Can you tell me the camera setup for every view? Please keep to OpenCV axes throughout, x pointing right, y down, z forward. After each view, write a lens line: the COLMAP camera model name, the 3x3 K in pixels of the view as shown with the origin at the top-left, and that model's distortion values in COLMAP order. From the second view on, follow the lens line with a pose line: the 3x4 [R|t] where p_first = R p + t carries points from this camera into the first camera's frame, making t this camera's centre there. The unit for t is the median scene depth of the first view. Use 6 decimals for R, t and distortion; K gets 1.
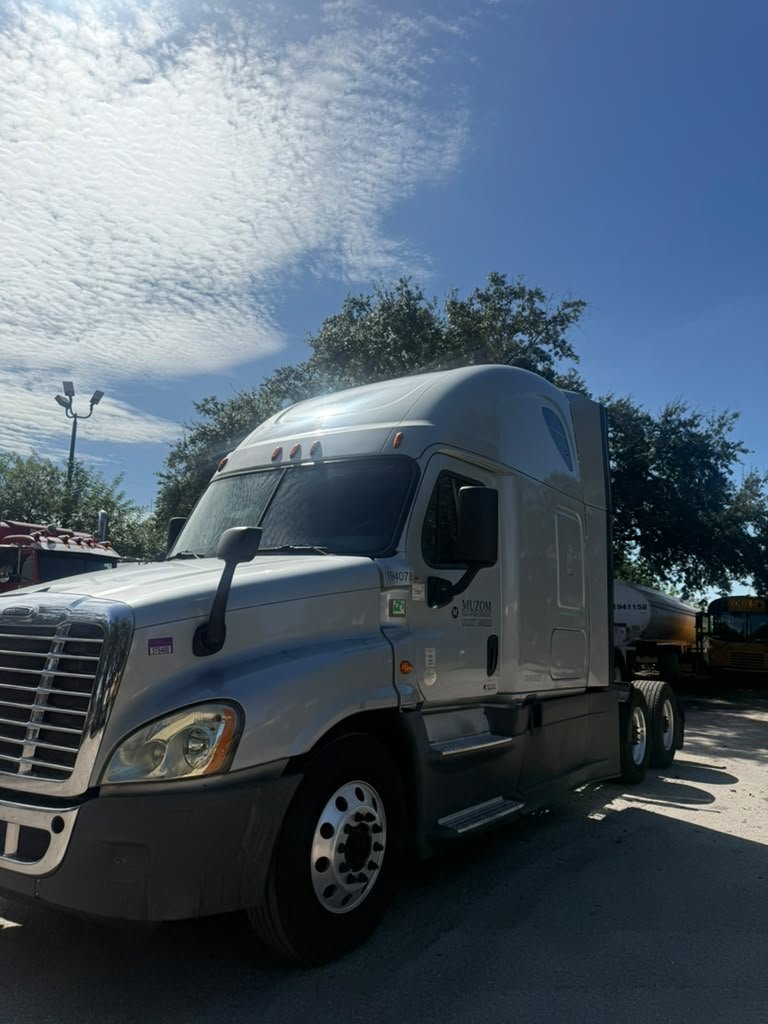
lens RADIAL K [[699.5, 0, 378.5], [0, 699.5, 511.2], [0, 0, 1]] dist [0.024089, -0.003331]
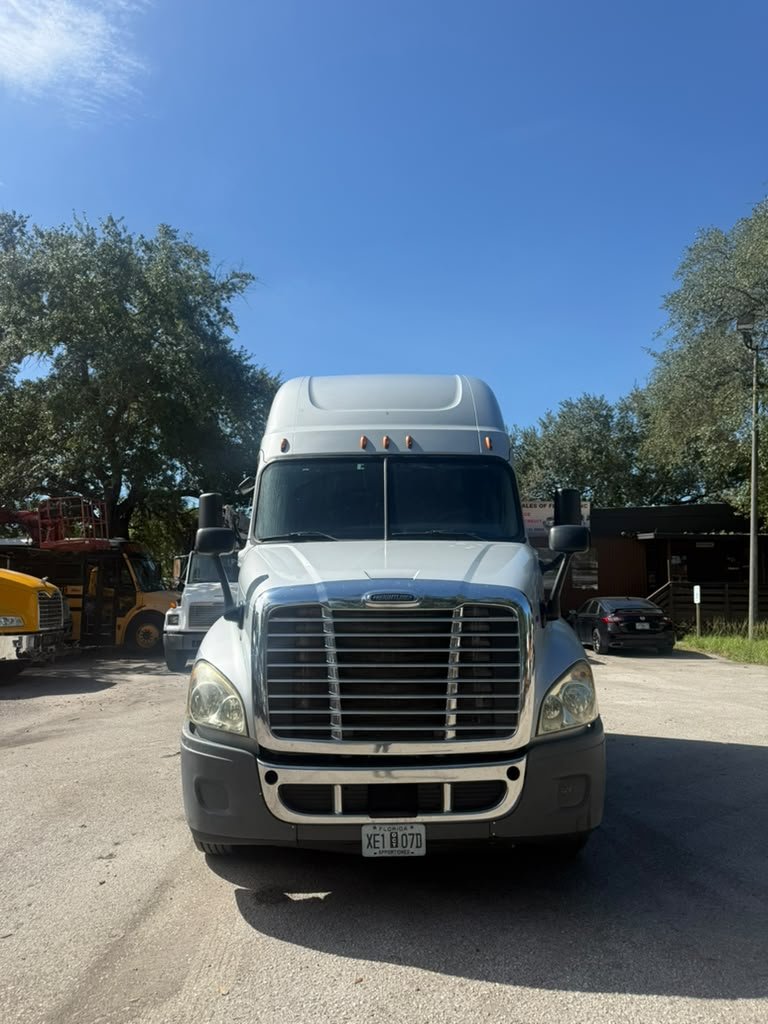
lens RADIAL K [[699.5, 0, 378.5], [0, 699.5, 511.2], [0, 0, 1]] dist [0.024089, -0.003331]
pose [[0.846487, 0.032684, 0.531405, -0.675547], [-0.061455, 0.997441, 0.036544, -0.016301], [-0.528850, -0.063592, 0.846330, 0.071245]]
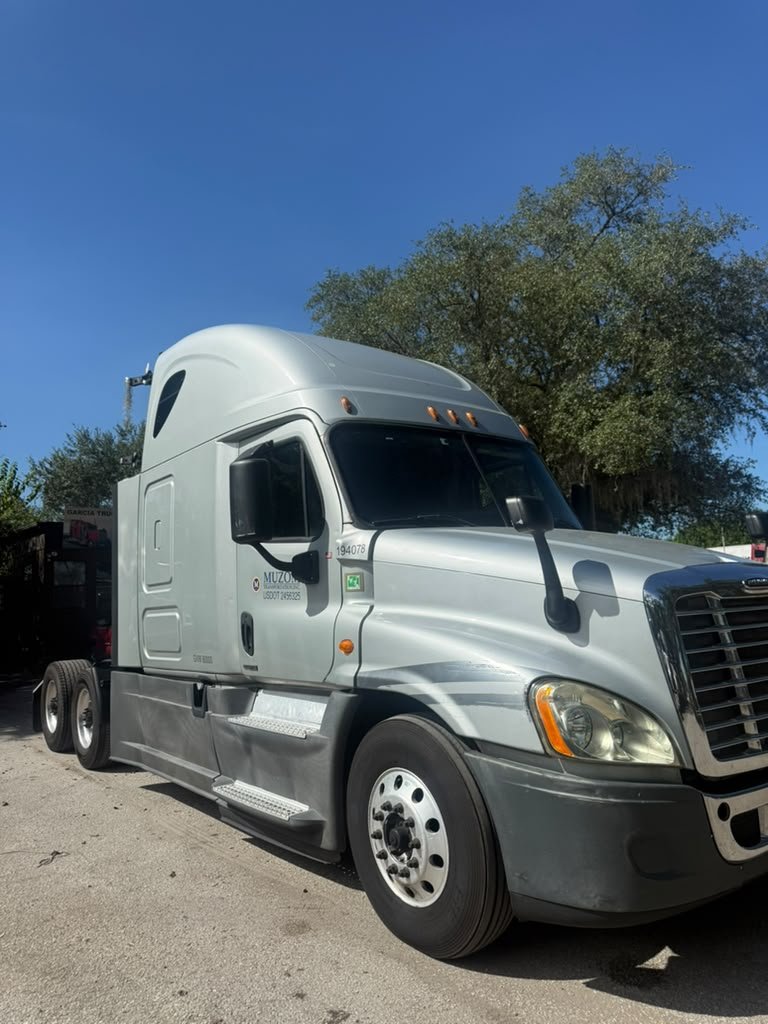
lens RADIAL K [[699.5, 0, 378.5], [0, 699.5, 511.2], [0, 0, 1]] dist [0.024089, -0.003331]
pose [[0.345325, 0.076053, 0.935397, -0.982893], [-0.102269, 0.993825, -0.043048, 0.087260], [-0.932894, -0.080797, 0.350970, 0.715384]]
